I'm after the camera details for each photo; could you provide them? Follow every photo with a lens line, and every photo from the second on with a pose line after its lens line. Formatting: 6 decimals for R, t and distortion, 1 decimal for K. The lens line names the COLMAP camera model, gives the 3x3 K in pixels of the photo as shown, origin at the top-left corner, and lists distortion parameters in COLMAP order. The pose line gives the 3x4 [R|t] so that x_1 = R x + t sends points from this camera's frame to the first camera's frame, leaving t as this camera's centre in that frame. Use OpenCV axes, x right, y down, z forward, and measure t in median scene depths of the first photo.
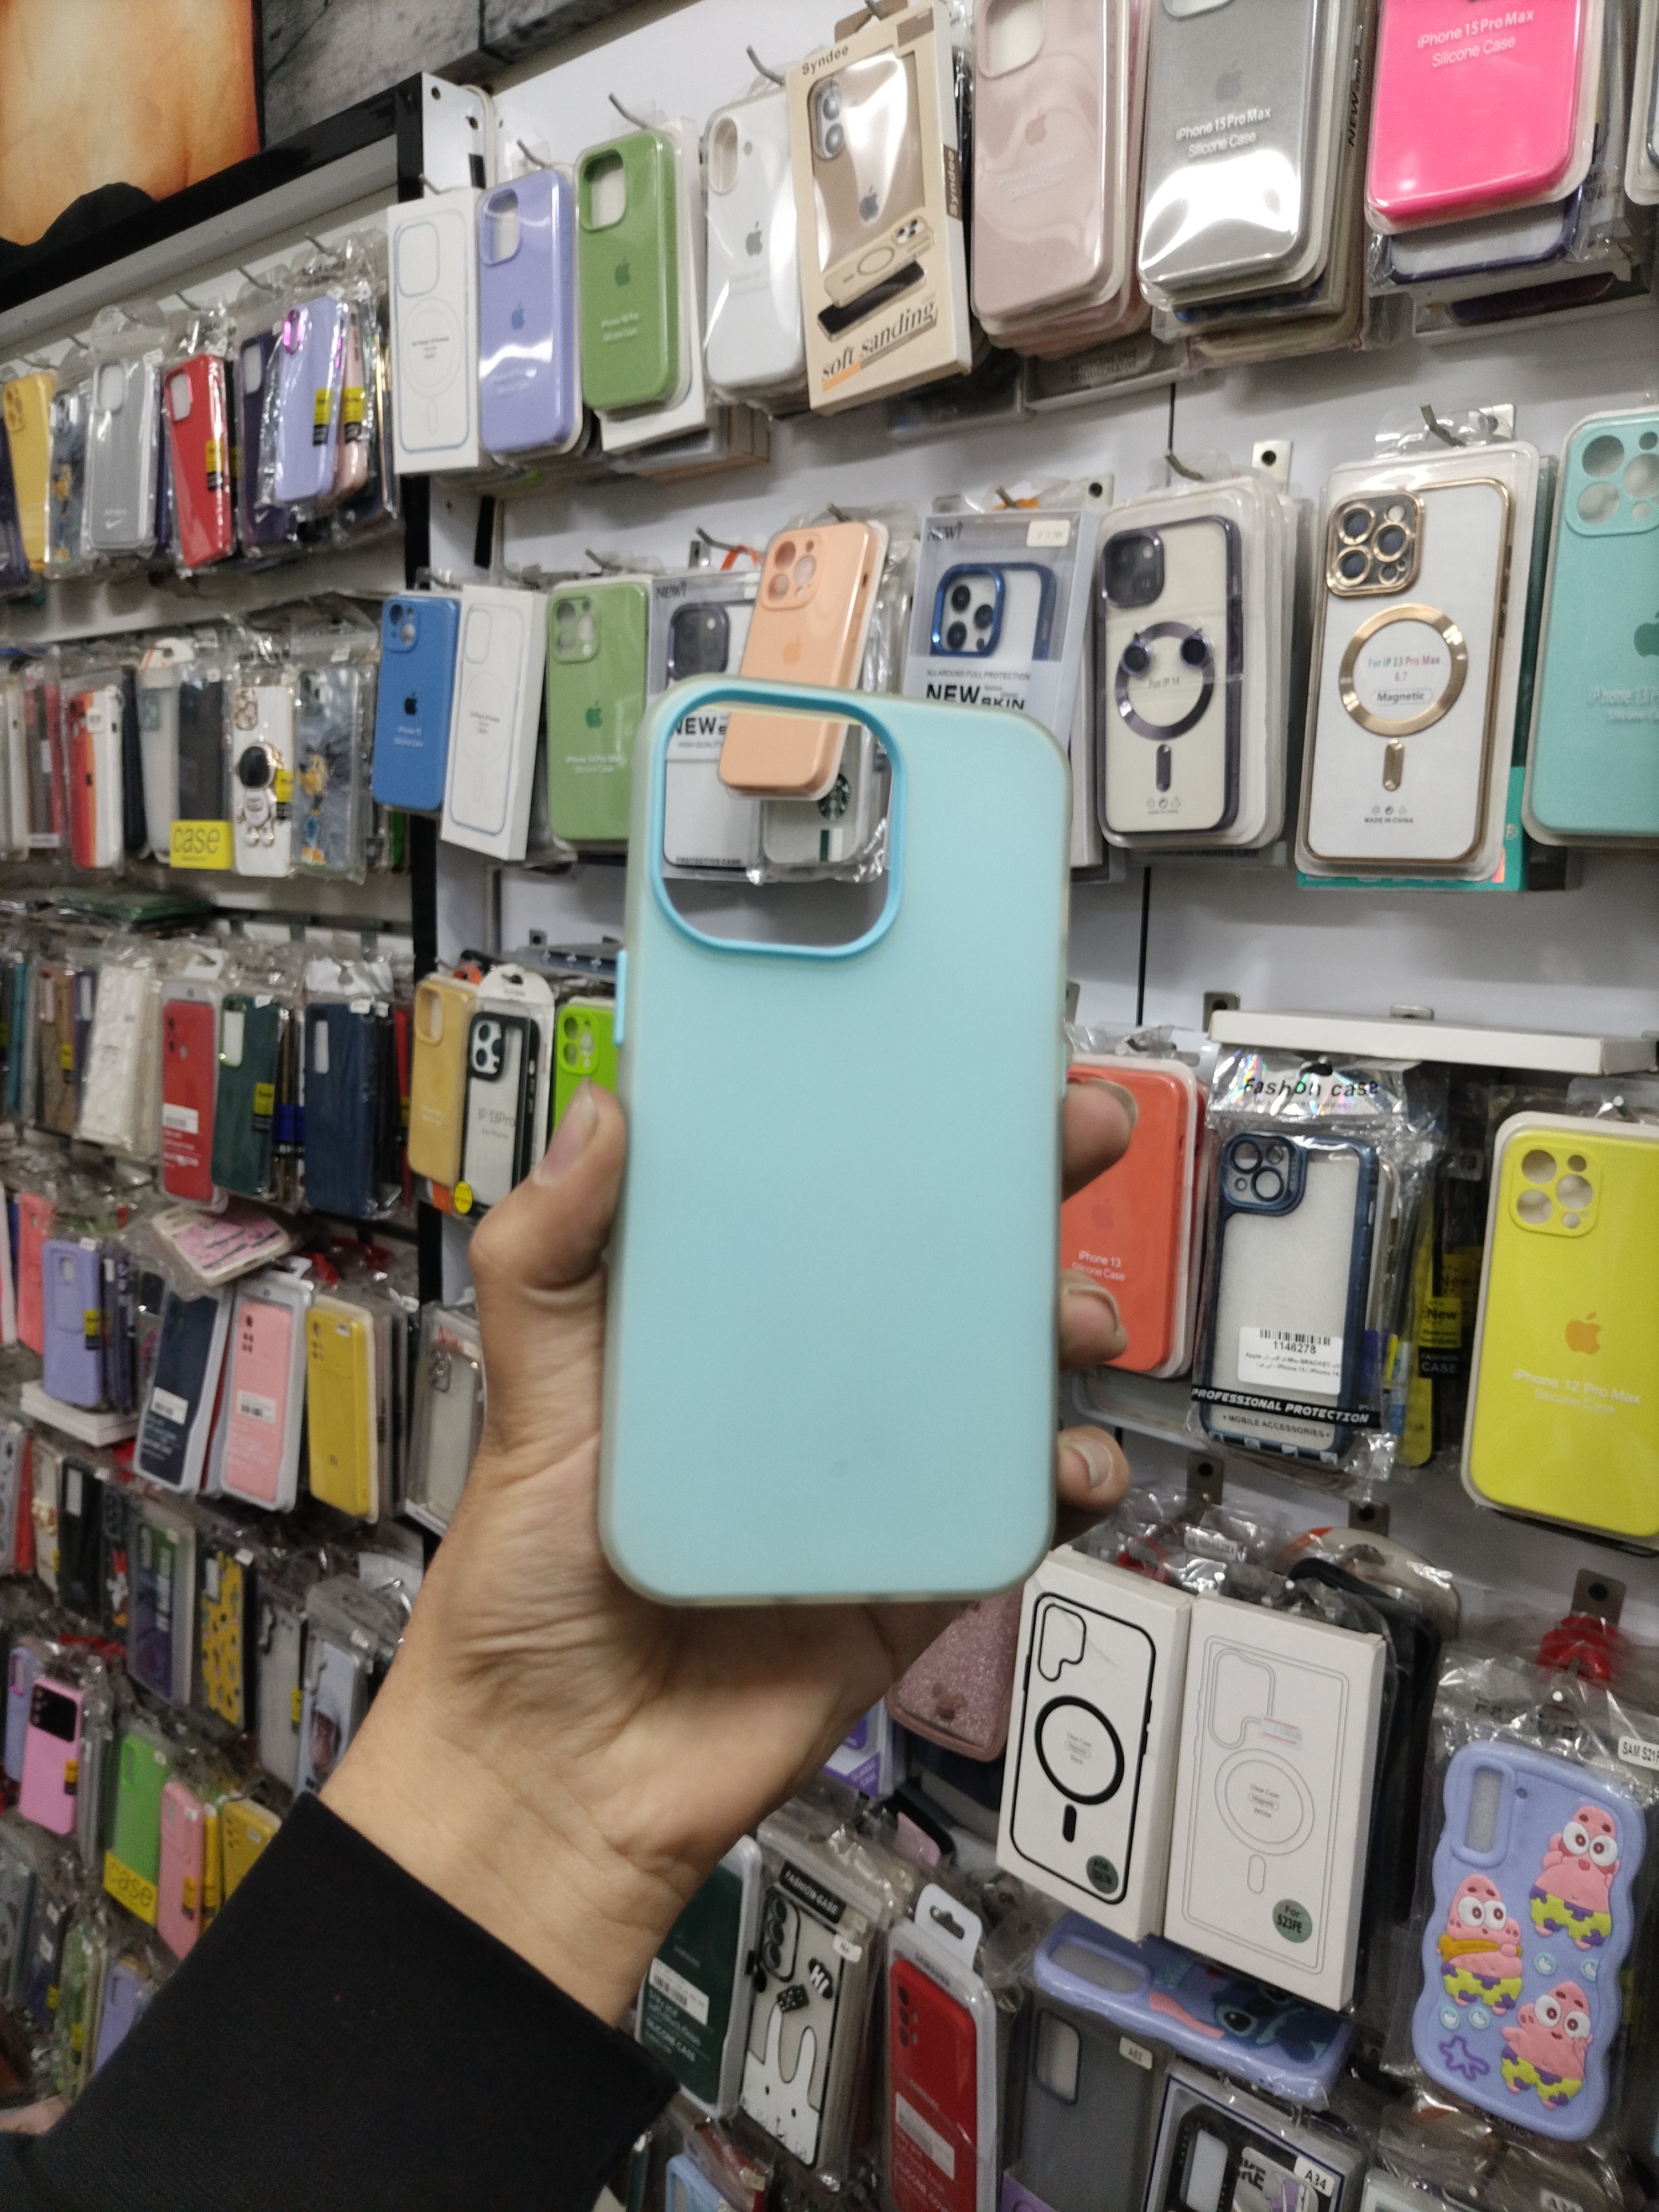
lens RADIAL K [[1627.8, 0, 826.4], [0, 1627.8, 1110.4], [0, 0, 1]] dist [-0.001090, -0.003289]
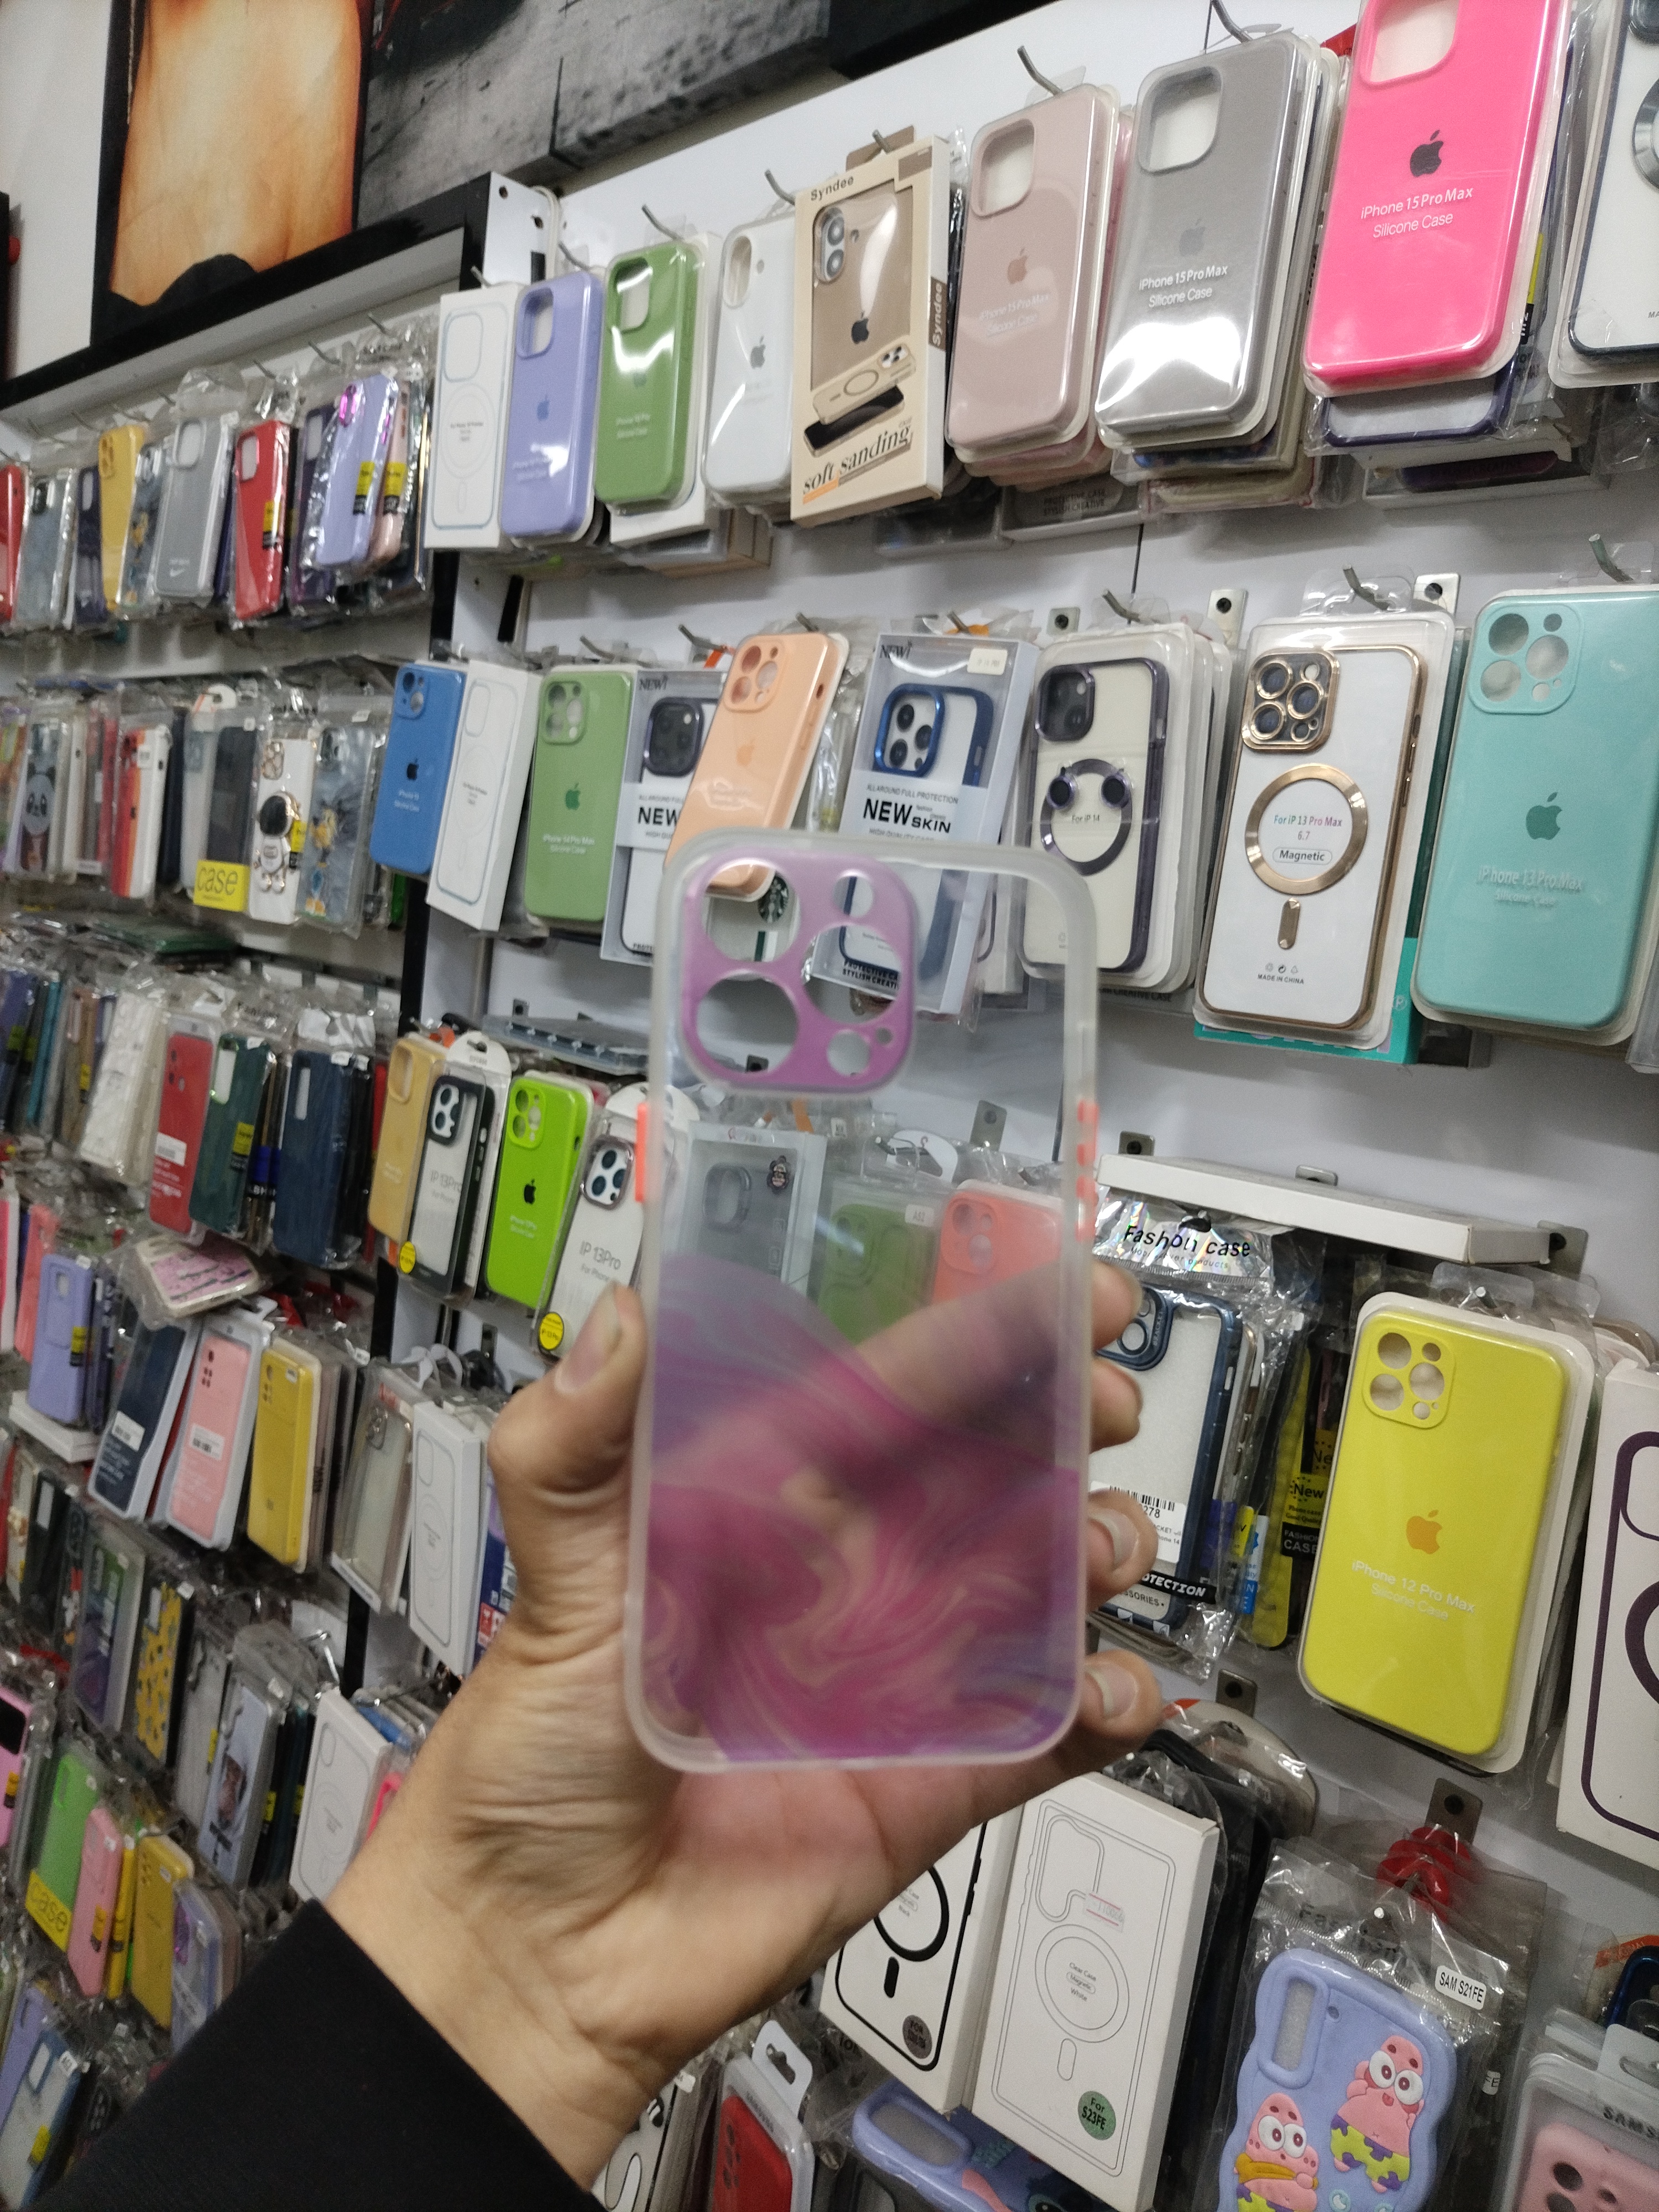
lens RADIAL K [[1624.4, 0, 833.5], [0, 1624.4, 1109.2], [0, 0, 1]] dist [0.001788, -0.005598]
pose [[0.993369, 0.099090, -0.058305, 0.109375], [-0.101958, 0.993608, -0.048453, -0.019763], [0.053131, 0.054077, 0.997122, 0.012391]]
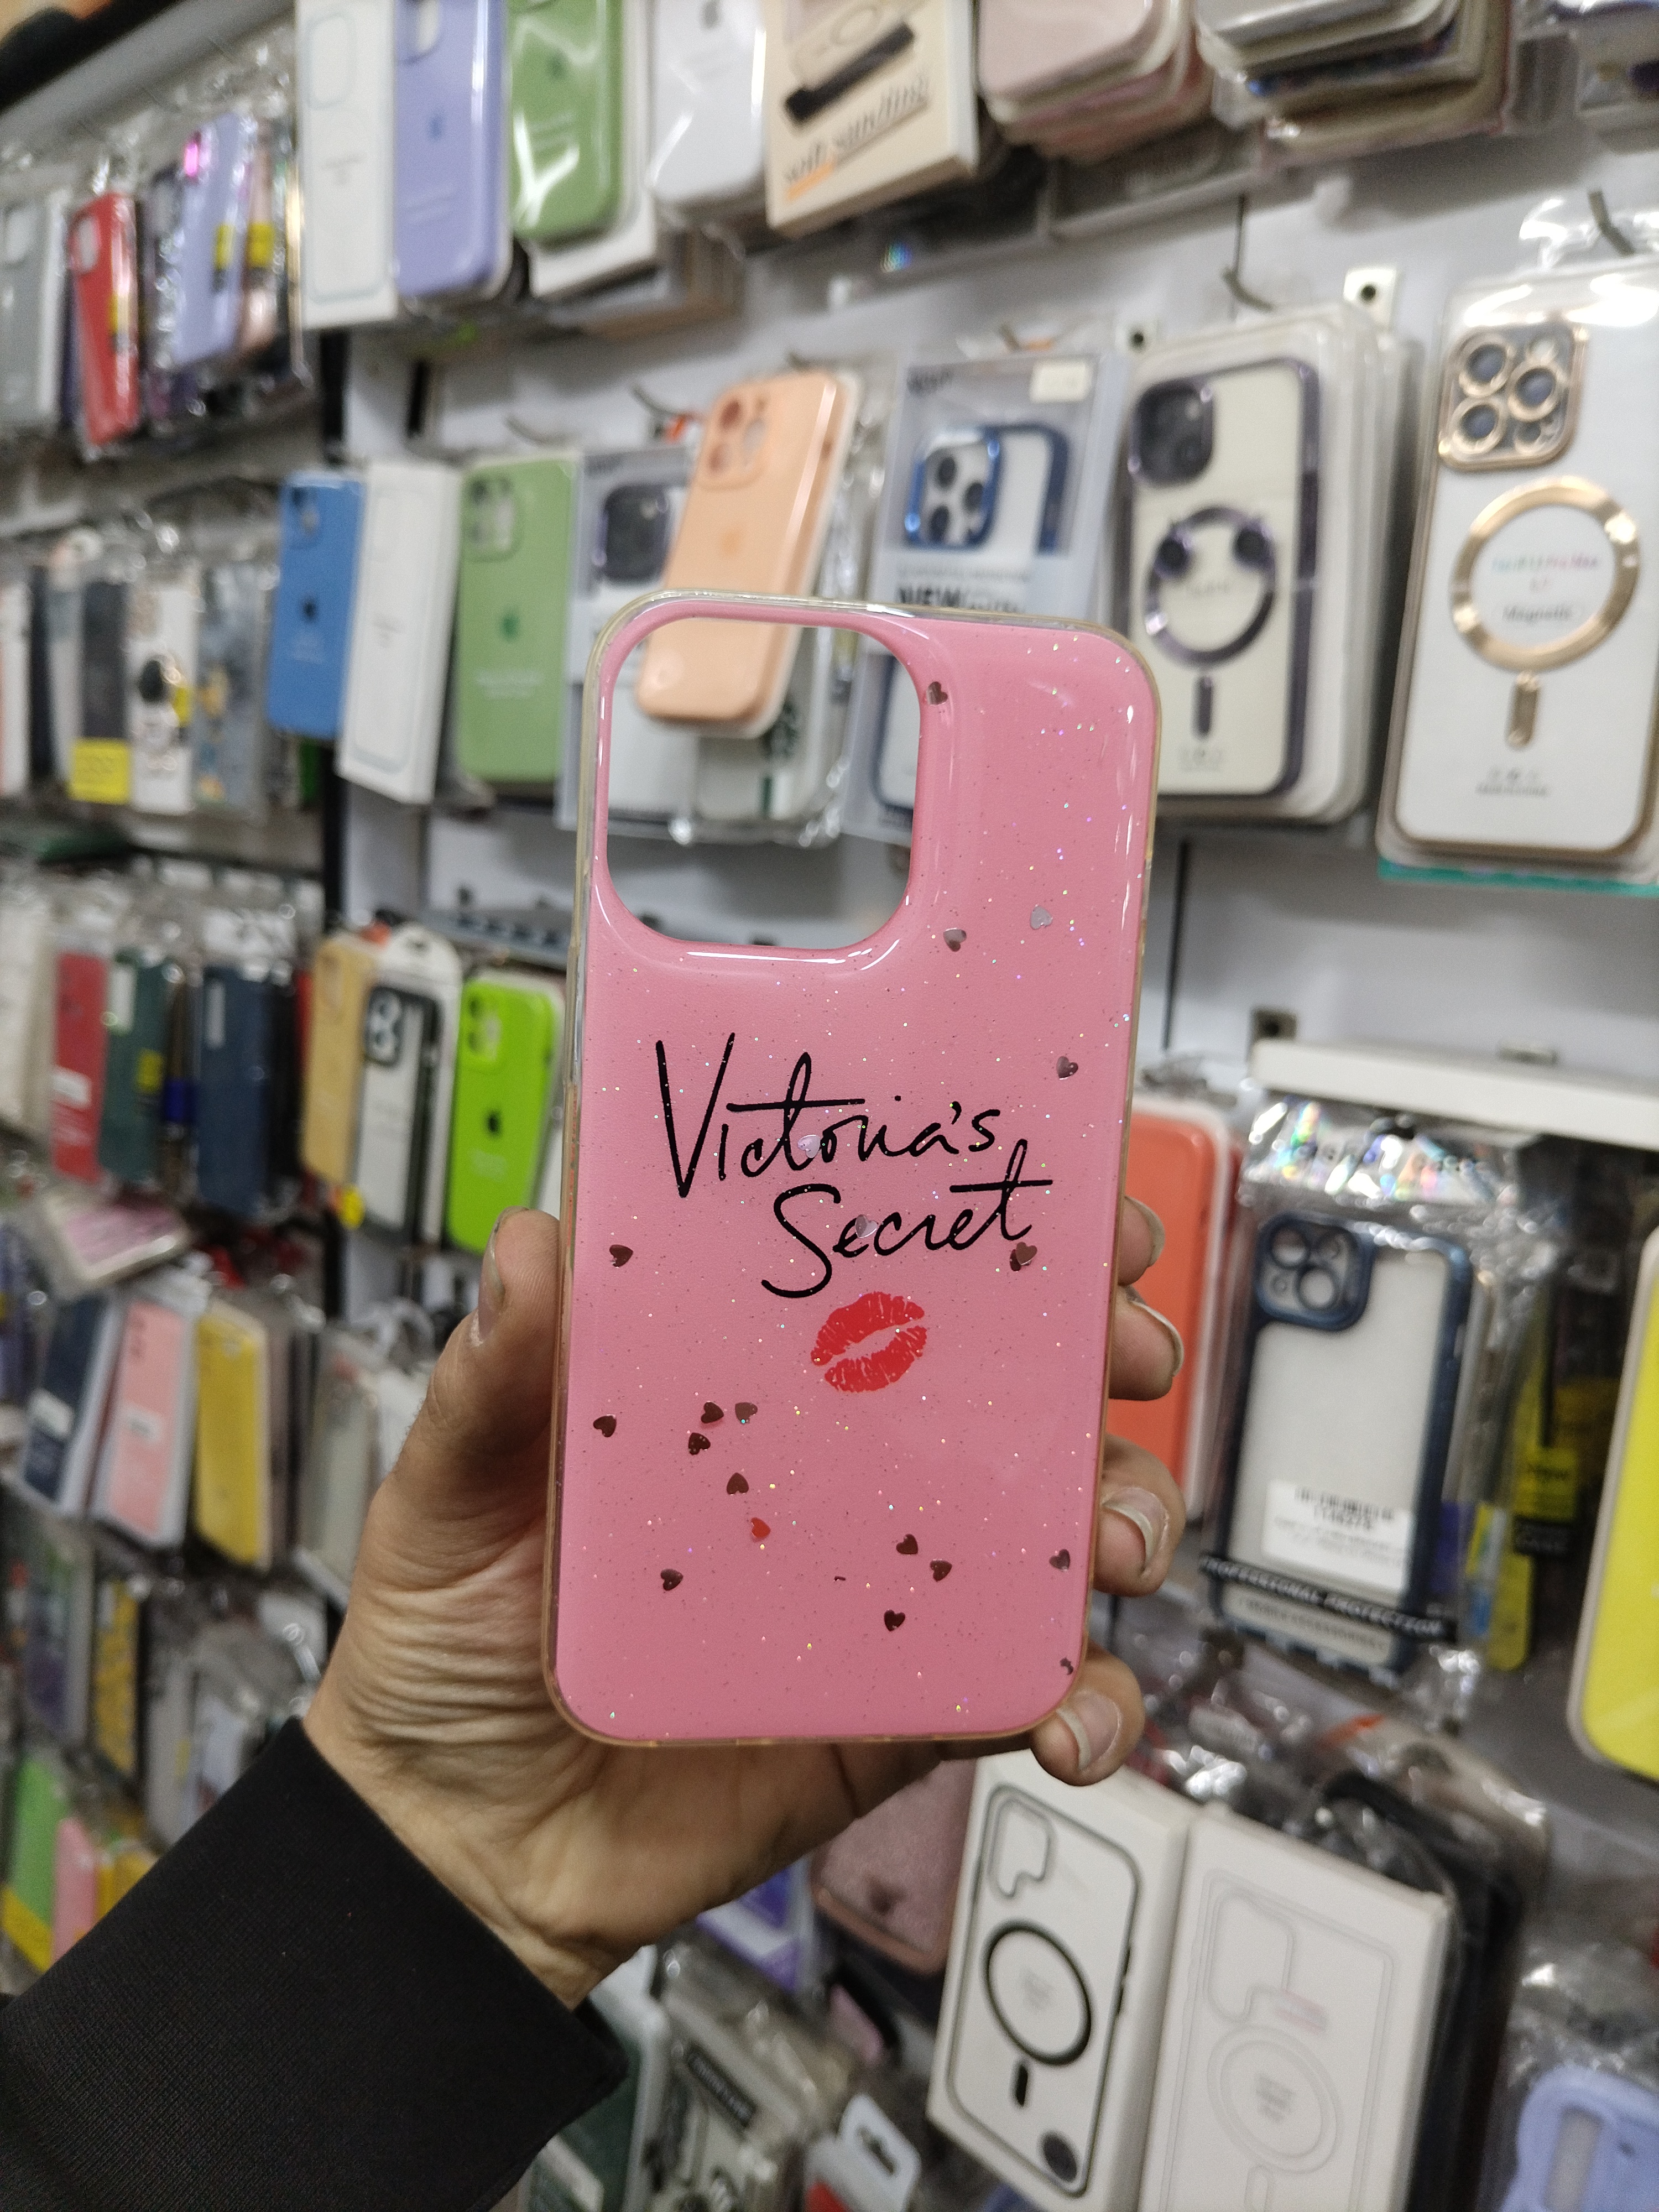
lens RADIAL K [[1667.0, 0, 829.5], [0, 1667.0, 1106.0], [0, 0, 1]] dist [-0.017899, 0.003846]
pose [[0.998366, 0.040895, -0.039913, 0.064647], [-0.039891, 0.998876, 0.025619, -0.036832], [0.040916, -0.023985, 0.998875, 0.204156]]
